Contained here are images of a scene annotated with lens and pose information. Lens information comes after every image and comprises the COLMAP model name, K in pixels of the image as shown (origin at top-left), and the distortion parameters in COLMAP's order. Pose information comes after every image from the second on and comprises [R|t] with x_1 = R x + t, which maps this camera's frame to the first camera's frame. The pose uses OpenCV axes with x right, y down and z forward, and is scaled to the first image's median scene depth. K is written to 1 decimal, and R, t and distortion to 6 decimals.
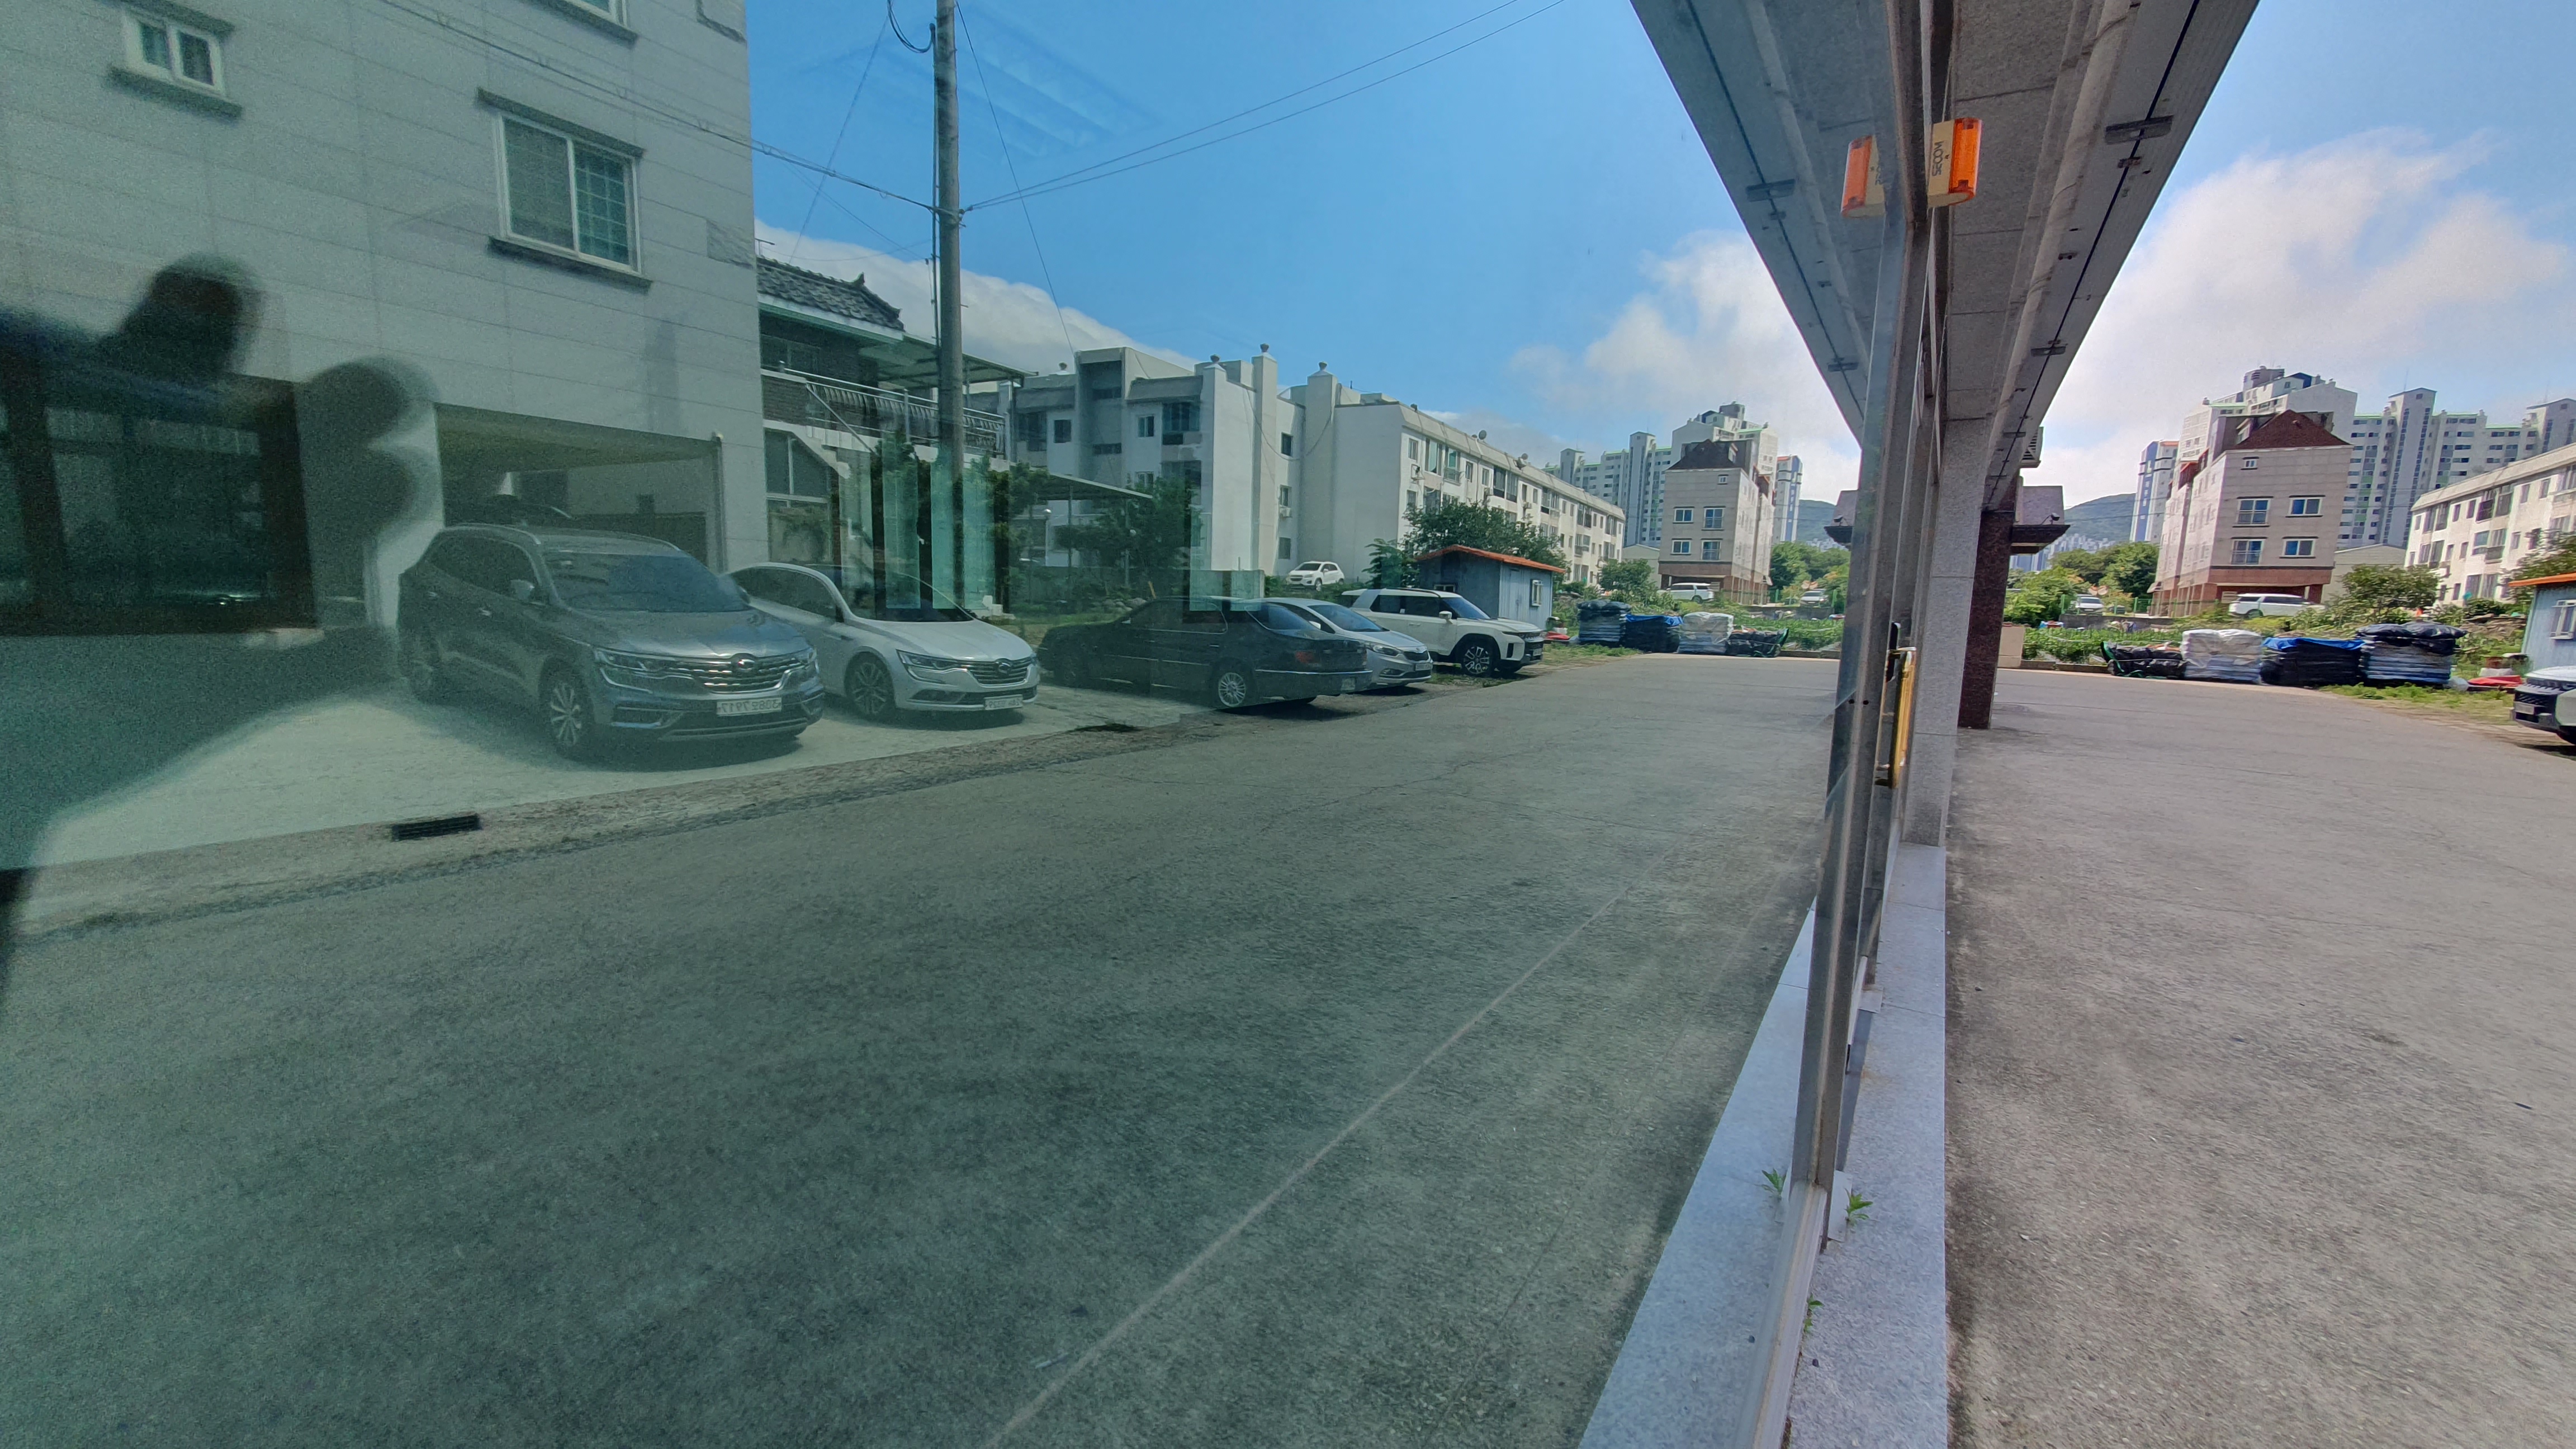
lens RADIAL K [[1017.3, 0, 1312.7], [0, 1017.3, 718.0], [0, 0, 1]] dist [0.008364, 0.000014]
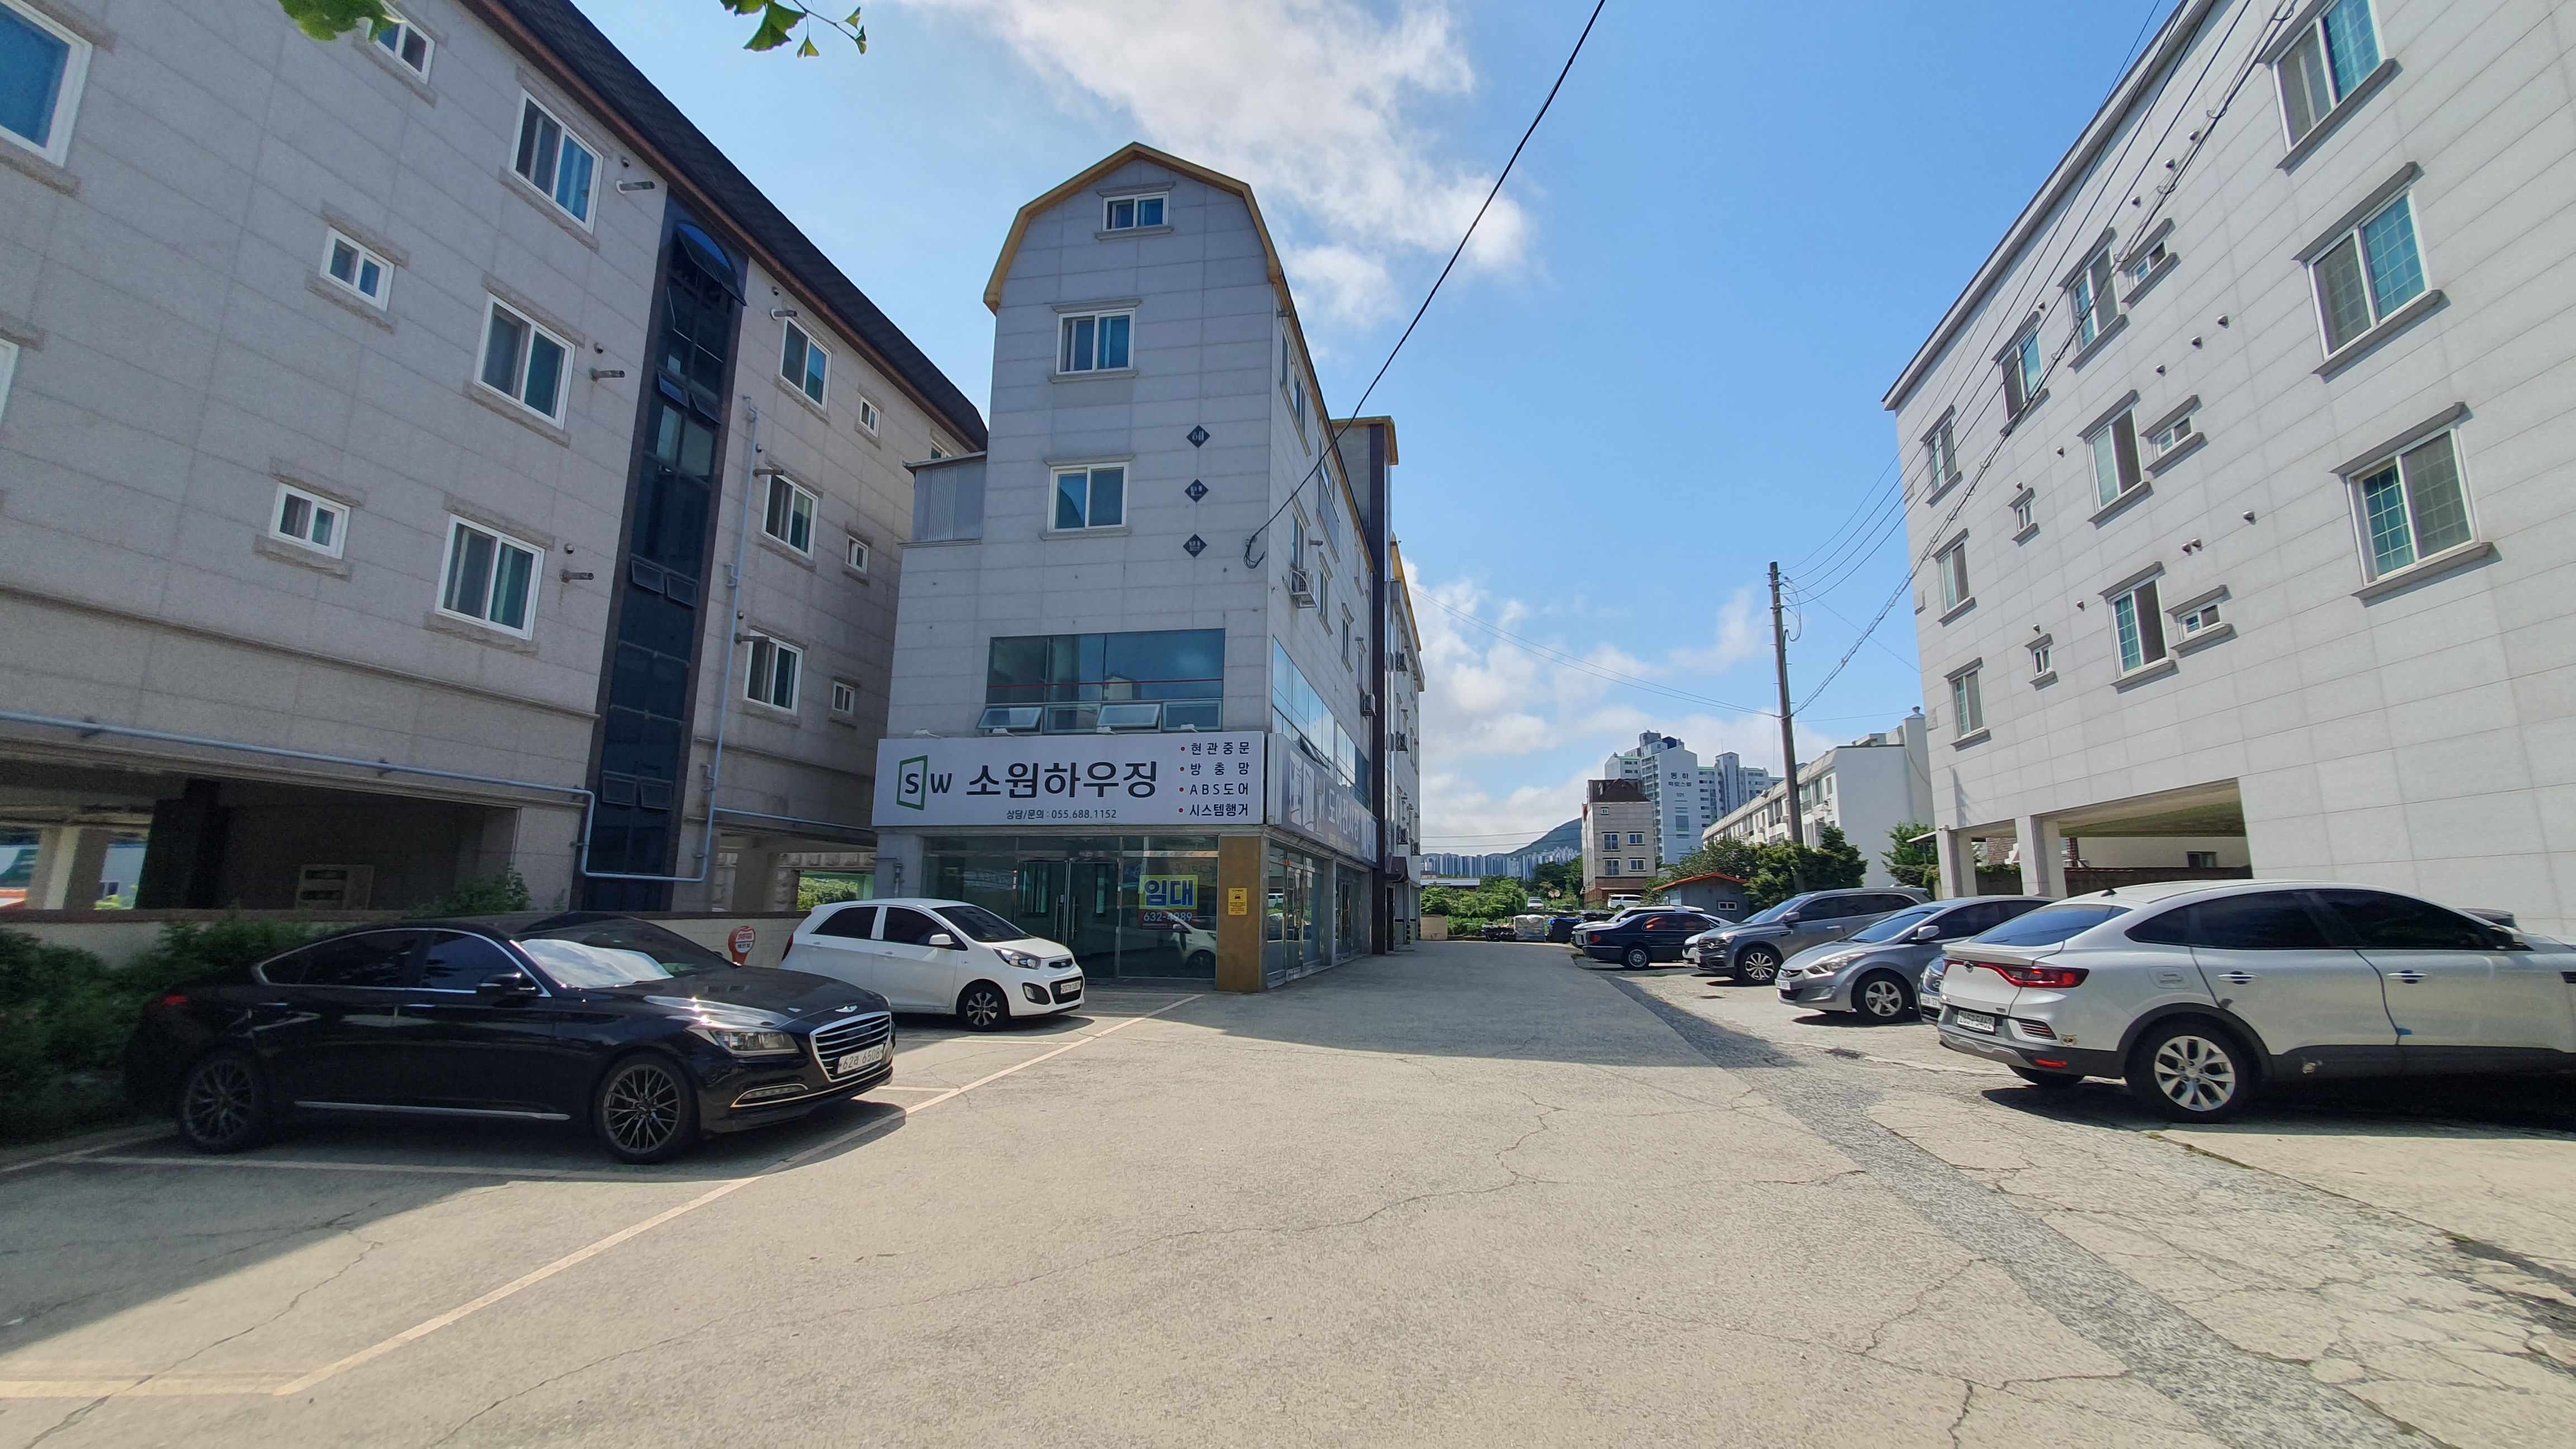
lens RADIAL K [[1017.3, 0, 1290.7], [0, 1017.3, 729.8], [0, 0, 1]] dist [0.008364, 0.000014]
pose [[0.933425, 0.040140, 0.356521, -0.136886], [0.064164, 0.959023, -0.275966, 0.046193], [-0.352989, 0.280469, 0.892600, -0.383554]]
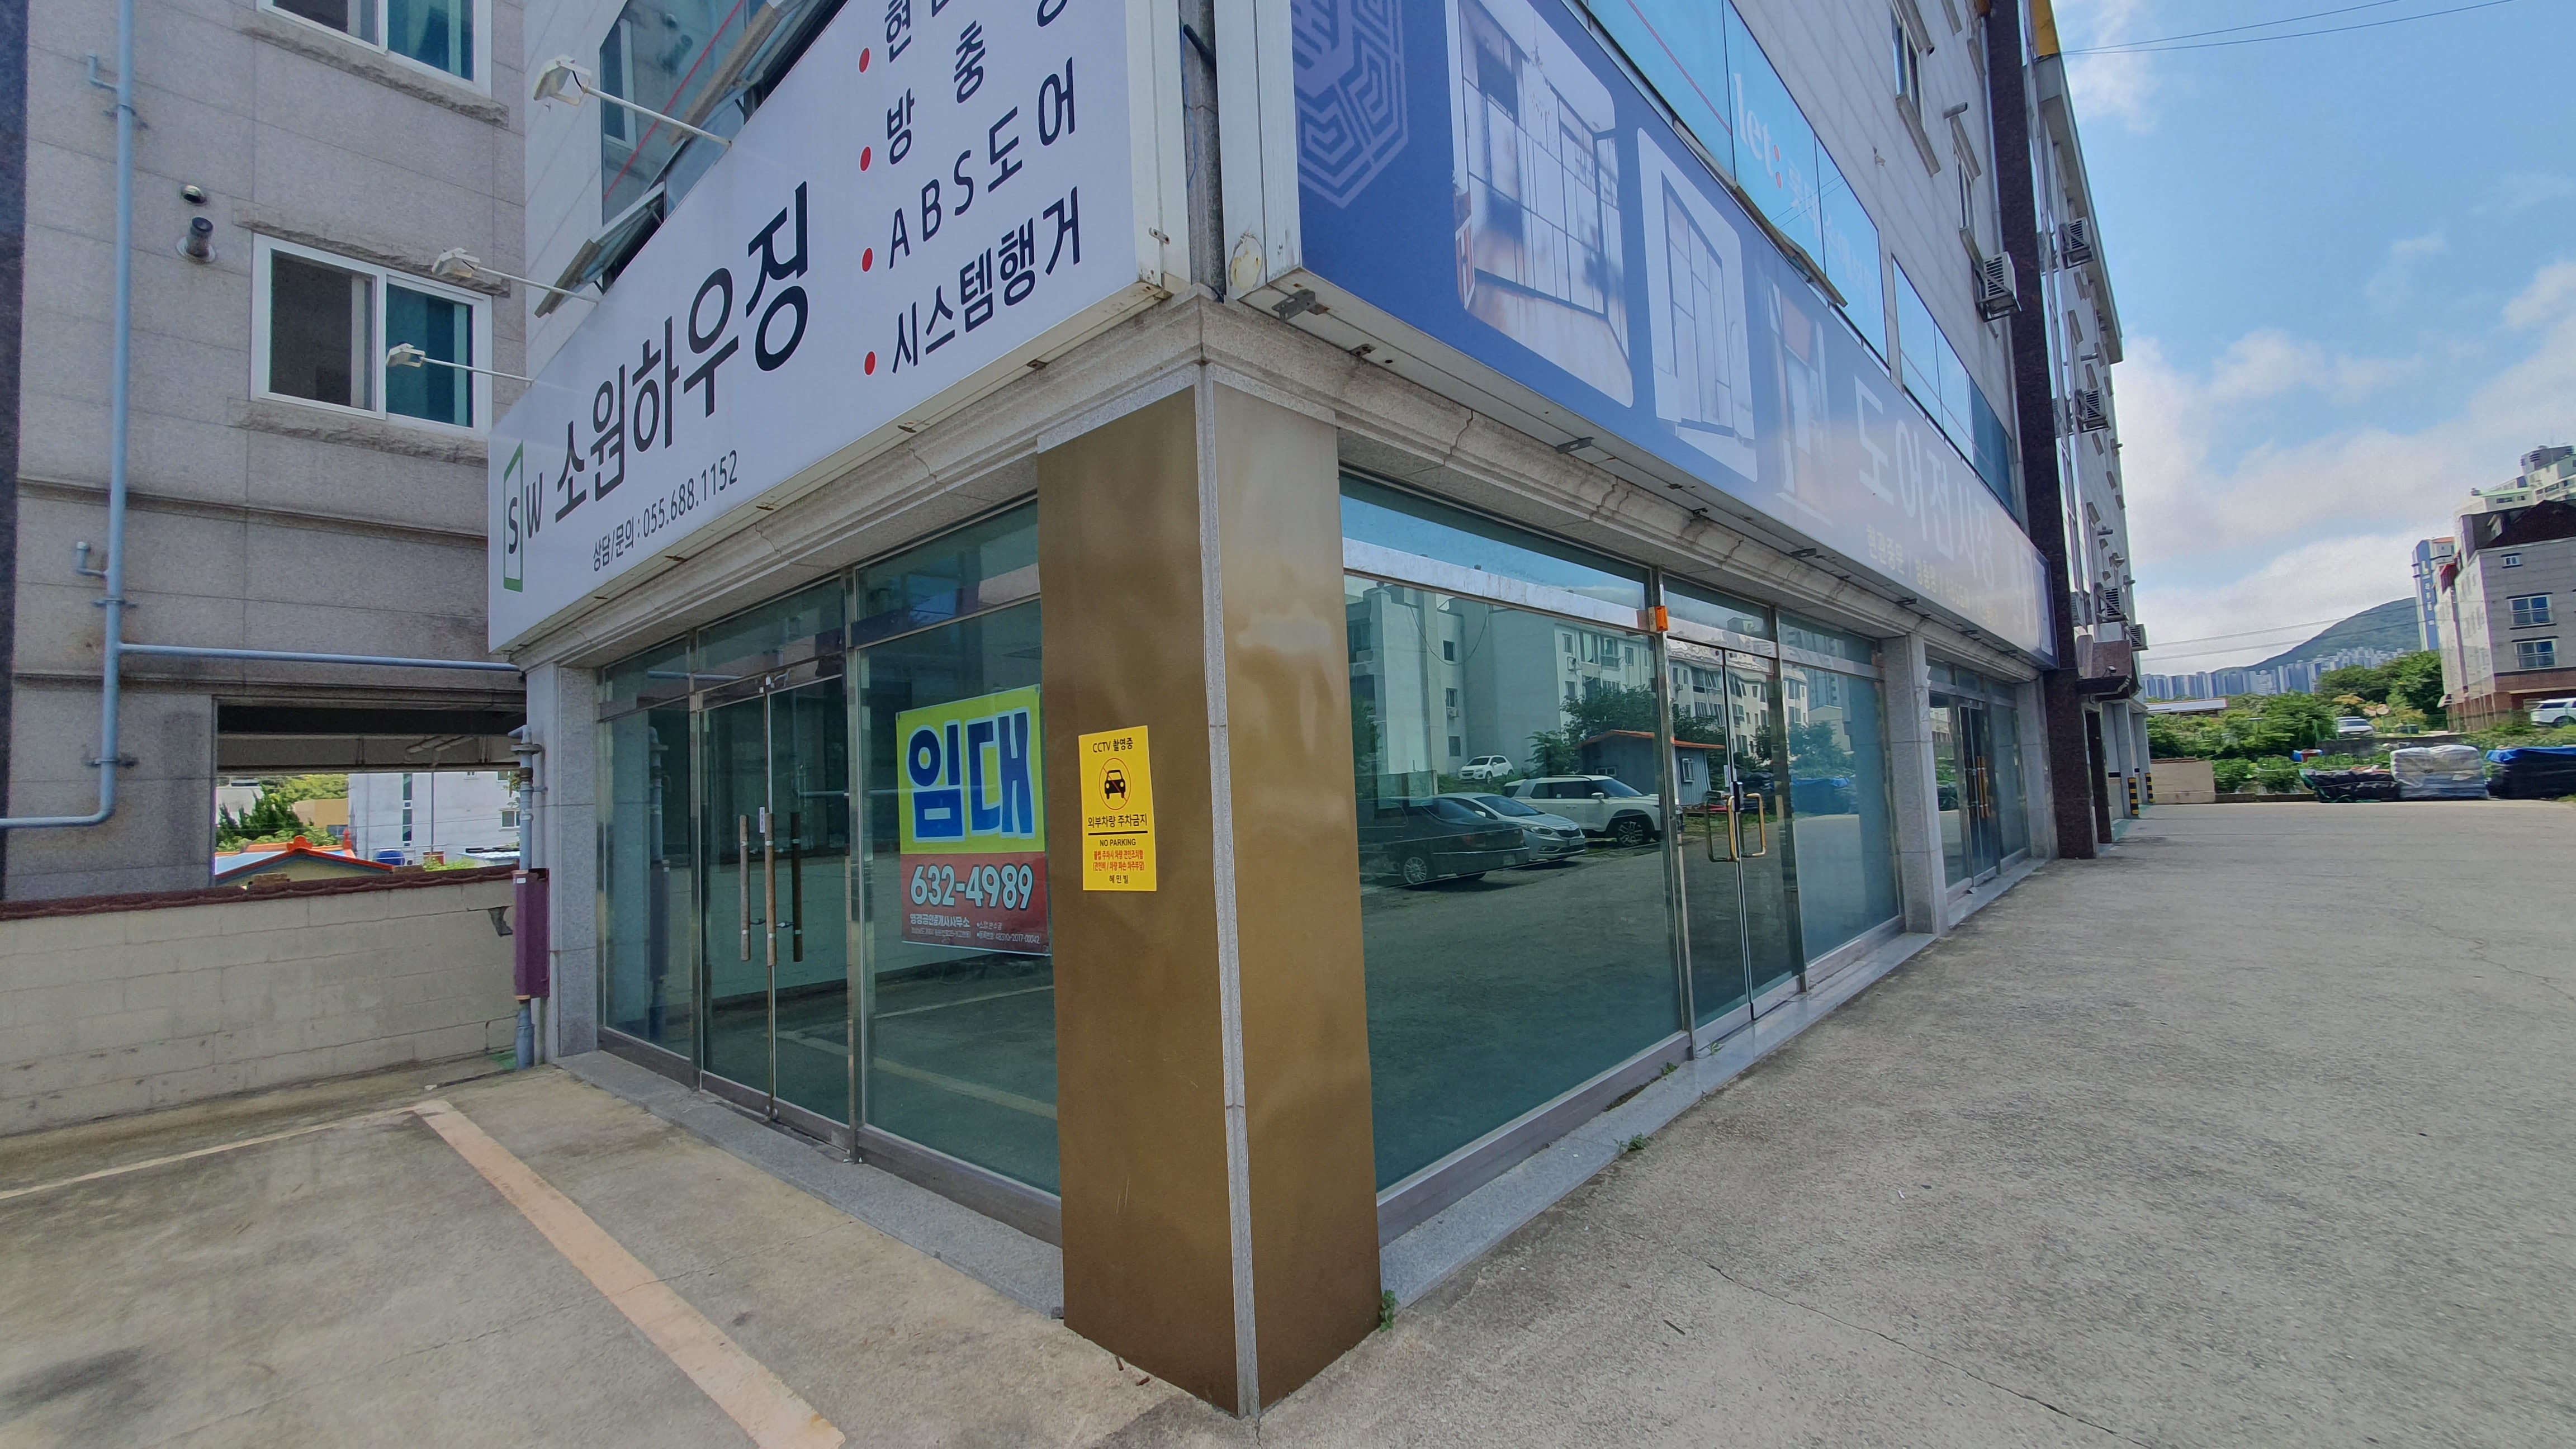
lens RADIAL K [[1017.3, 0, 1315.0], [0, 1017.3, 723.7], [0, 0, 1]] dist [0.008364, 0.000014]
pose [[0.982125, -0.093966, -0.163095, 0.005969], [0.061568, 0.979185, -0.193405, 0.009027], [0.177874, 0.179906, 0.967468, -0.077219]]
